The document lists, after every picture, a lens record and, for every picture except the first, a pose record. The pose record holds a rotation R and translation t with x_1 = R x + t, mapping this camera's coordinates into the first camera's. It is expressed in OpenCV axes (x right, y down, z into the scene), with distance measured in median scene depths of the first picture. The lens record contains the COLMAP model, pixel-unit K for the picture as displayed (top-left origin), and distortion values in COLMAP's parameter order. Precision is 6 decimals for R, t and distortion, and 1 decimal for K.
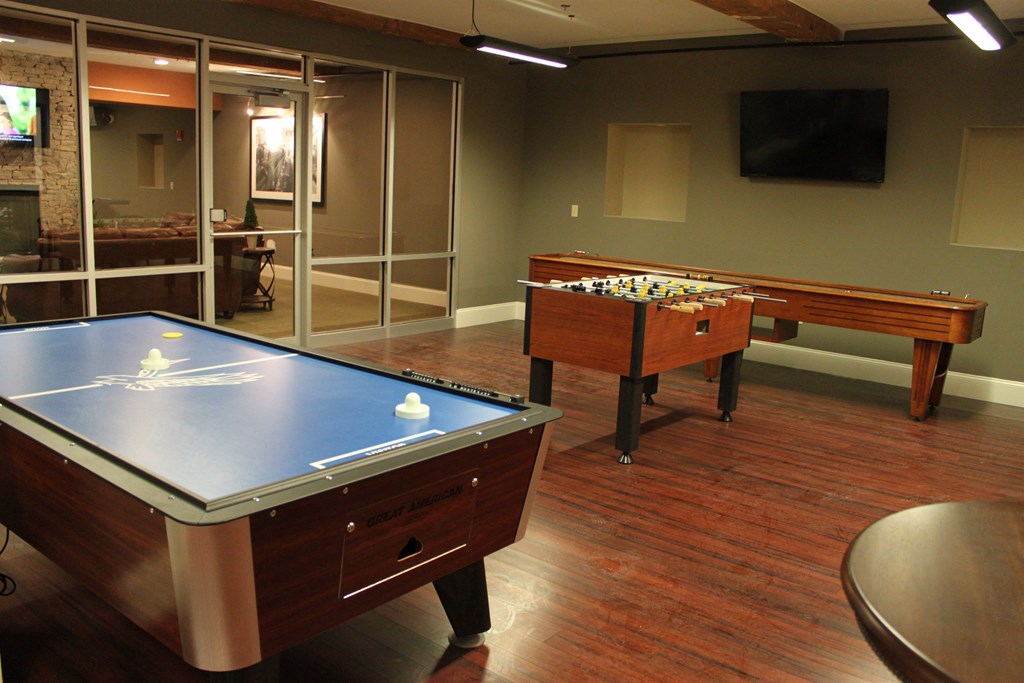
lens RADIAL K [[853.0, 0, 512.0], [0, 853.0, 341.5], [0, 0, 1]] dist [-0.085087, 0.000387]
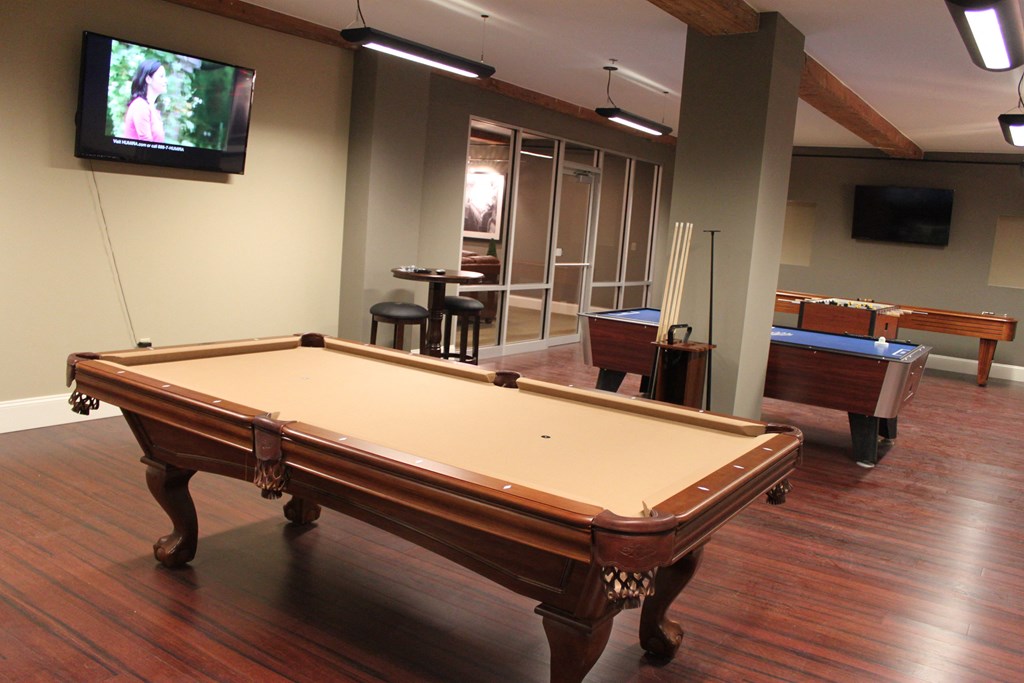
lens RADIAL K [[885.2, 0, 512.0], [0, 885.2, 341.5], [0, 0, 1]] dist [-0.080913, 0.010031]
pose [[0.993238, 0.020665, 0.114243, -0.549219], [-0.015635, 0.998876, -0.044754, 0.078818], [-0.115039, 0.042666, 0.992444, -0.532985]]
